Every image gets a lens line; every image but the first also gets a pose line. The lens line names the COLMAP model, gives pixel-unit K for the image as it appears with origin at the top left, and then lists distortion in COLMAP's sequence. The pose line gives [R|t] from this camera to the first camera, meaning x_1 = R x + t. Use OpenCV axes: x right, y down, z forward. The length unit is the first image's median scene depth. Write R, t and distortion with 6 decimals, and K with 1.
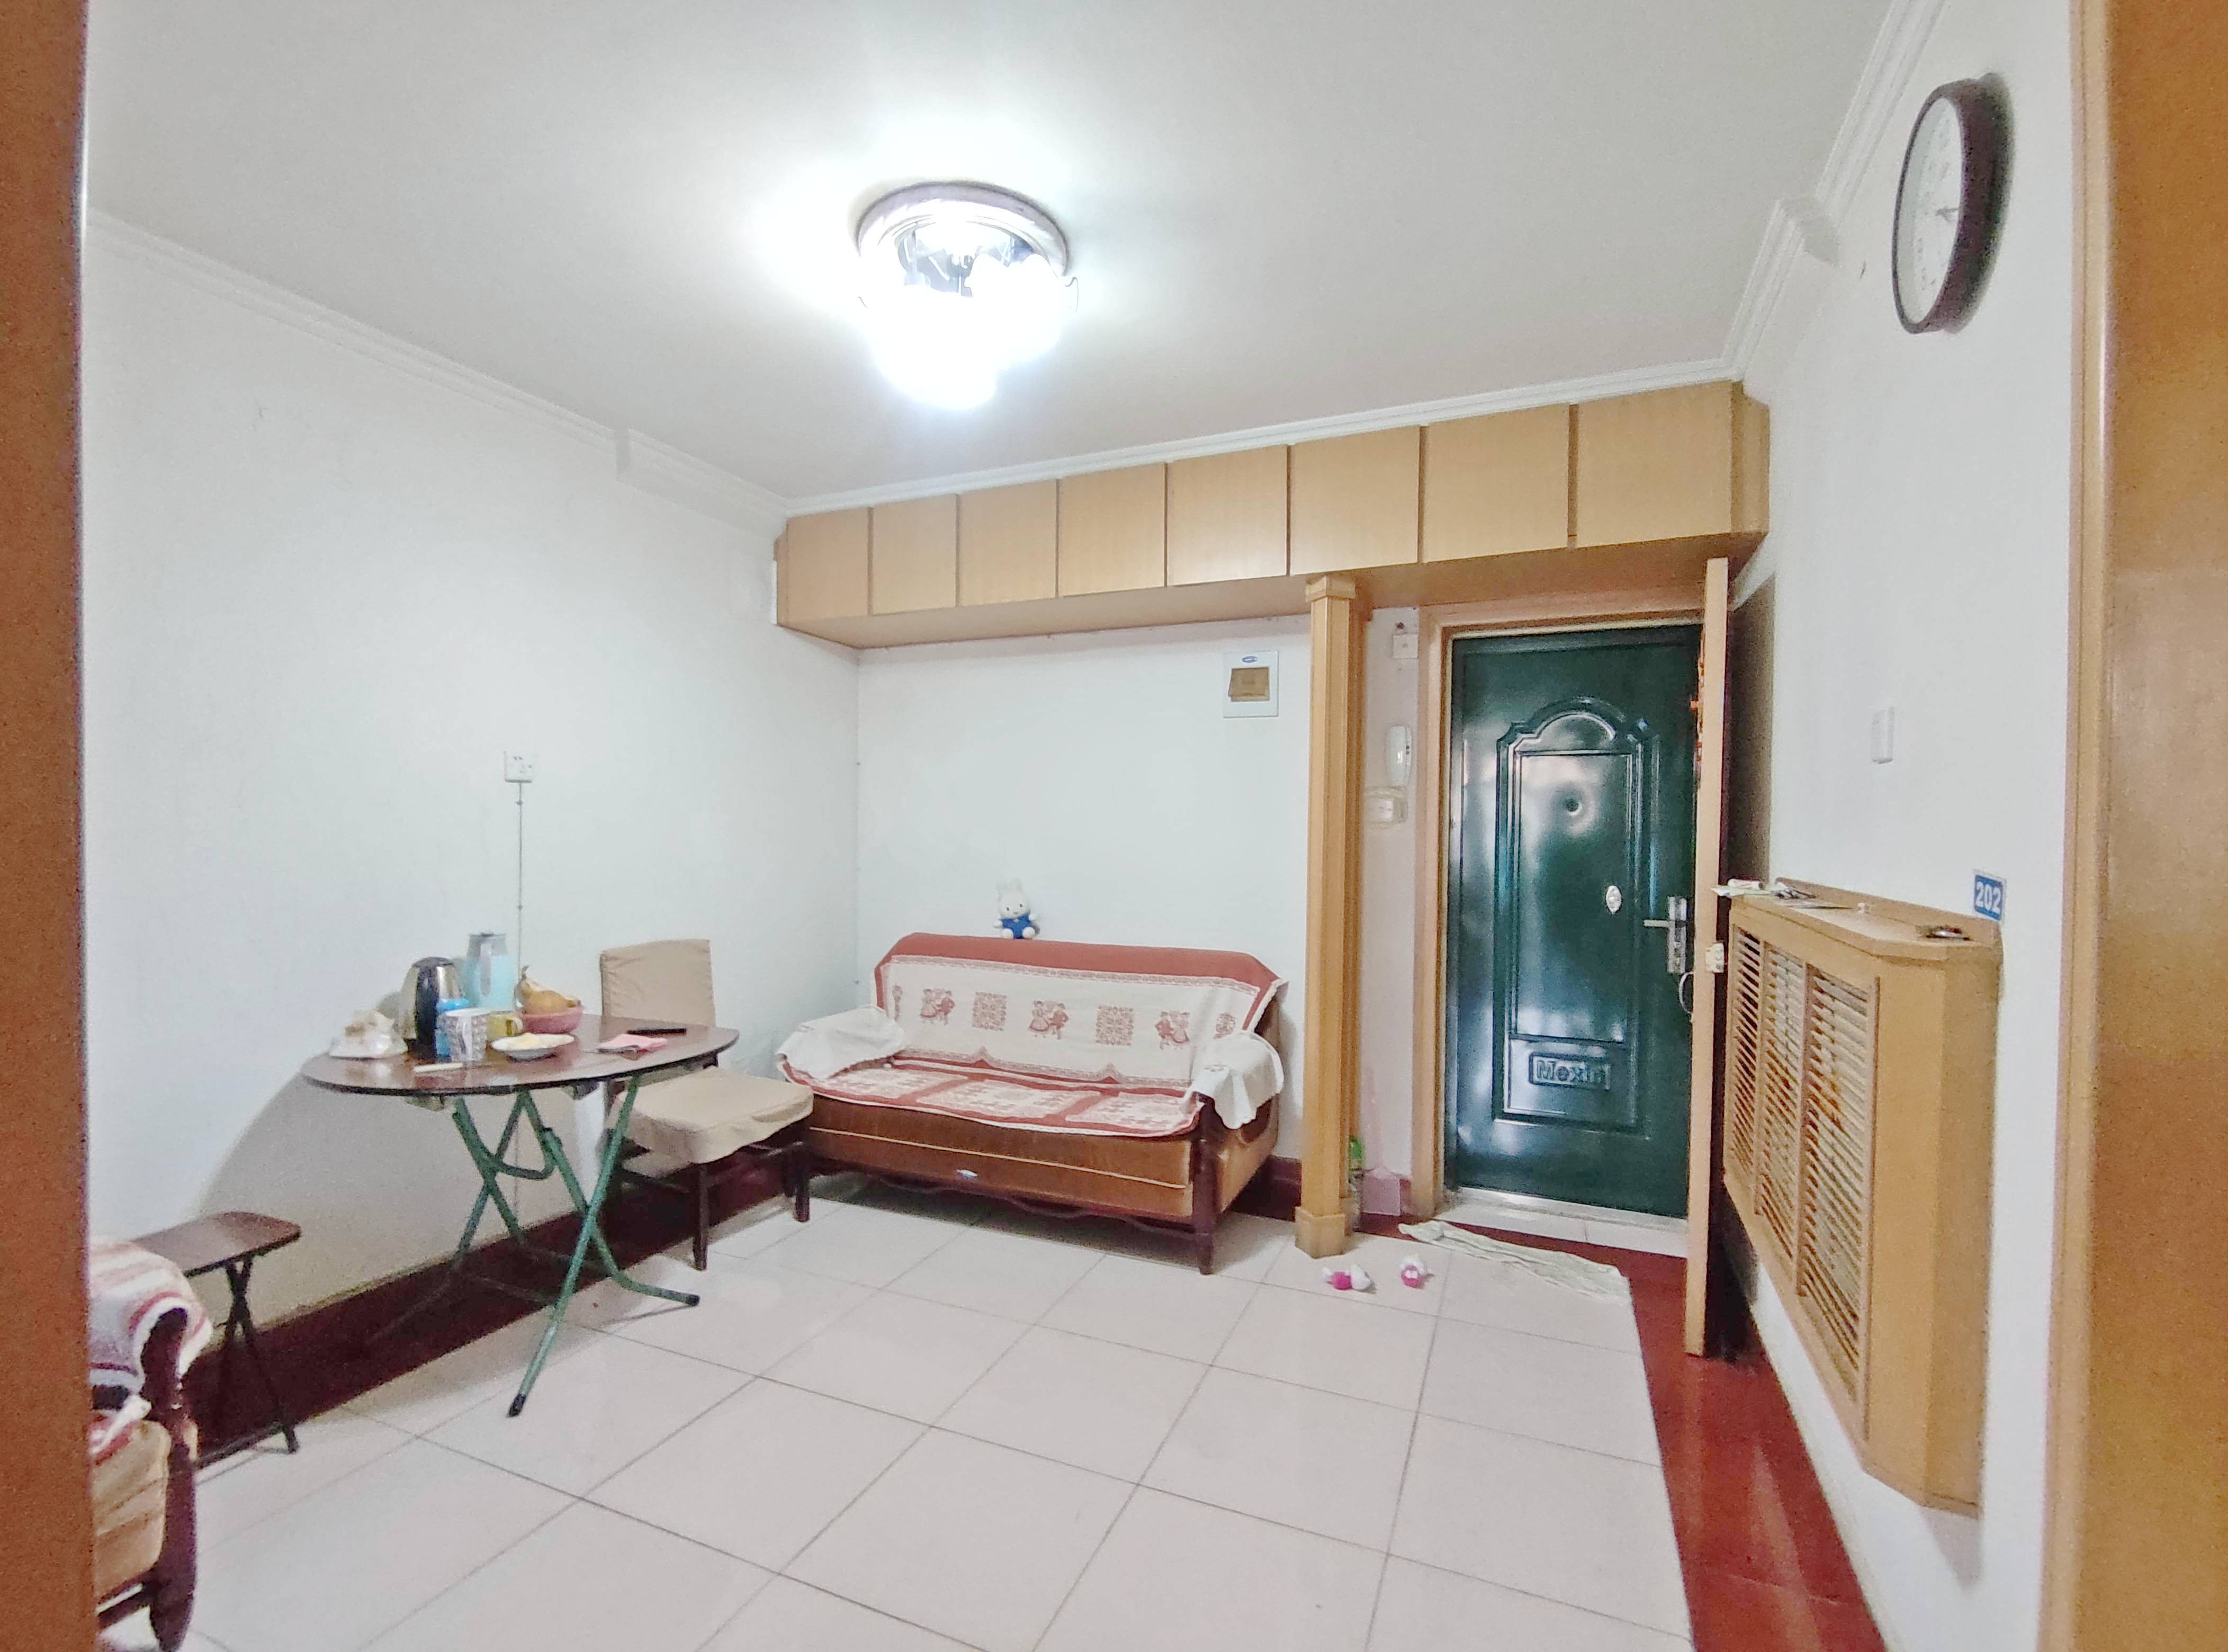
lens RADIAL K [[1019.0, 0, 1102.5], [0, 1019.0, 839.4], [0, 0, 1]] dist [-0.002409, -0.002441]
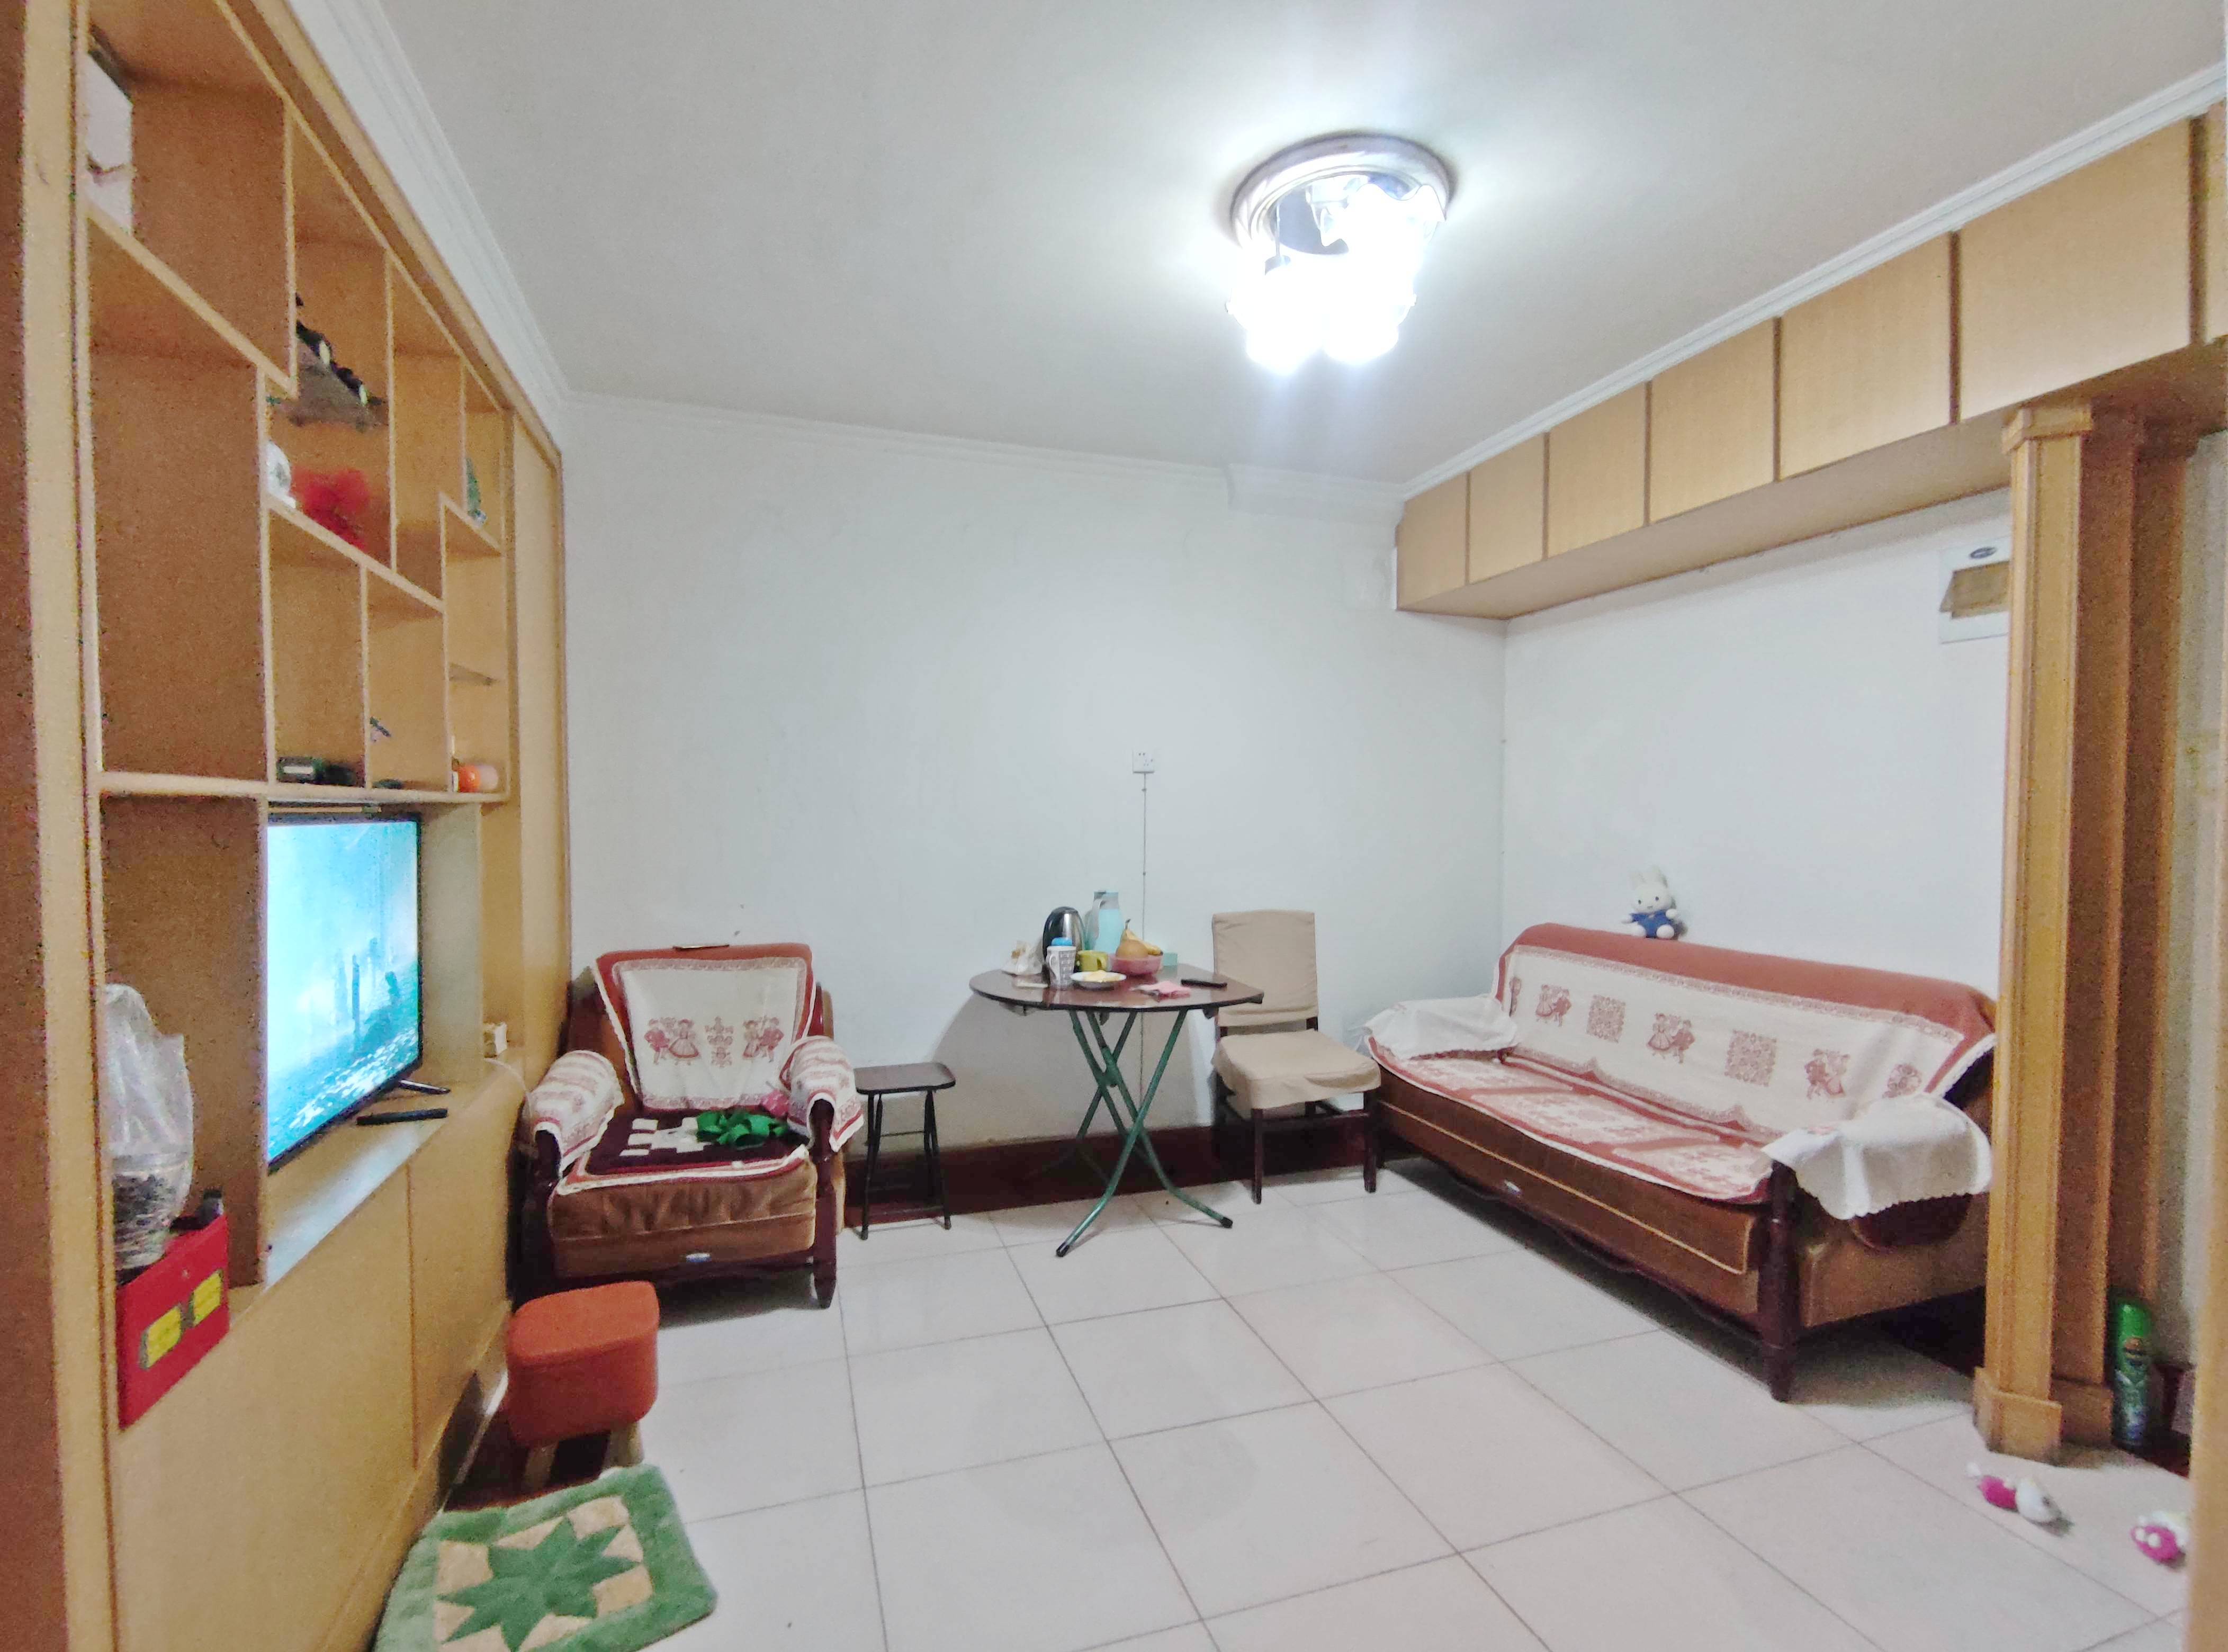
lens RADIAL K [[1019.0, 0, 1101.0], [0, 1019.0, 837.6], [0, 0, 1]] dist [-0.002409, -0.002441]
pose [[0.656922, 0.010896, -0.753880, 0.291183], [-0.002851, 0.999924, 0.011967, 0.006833], [0.753953, -0.005712, 0.656903, 0.122359]]
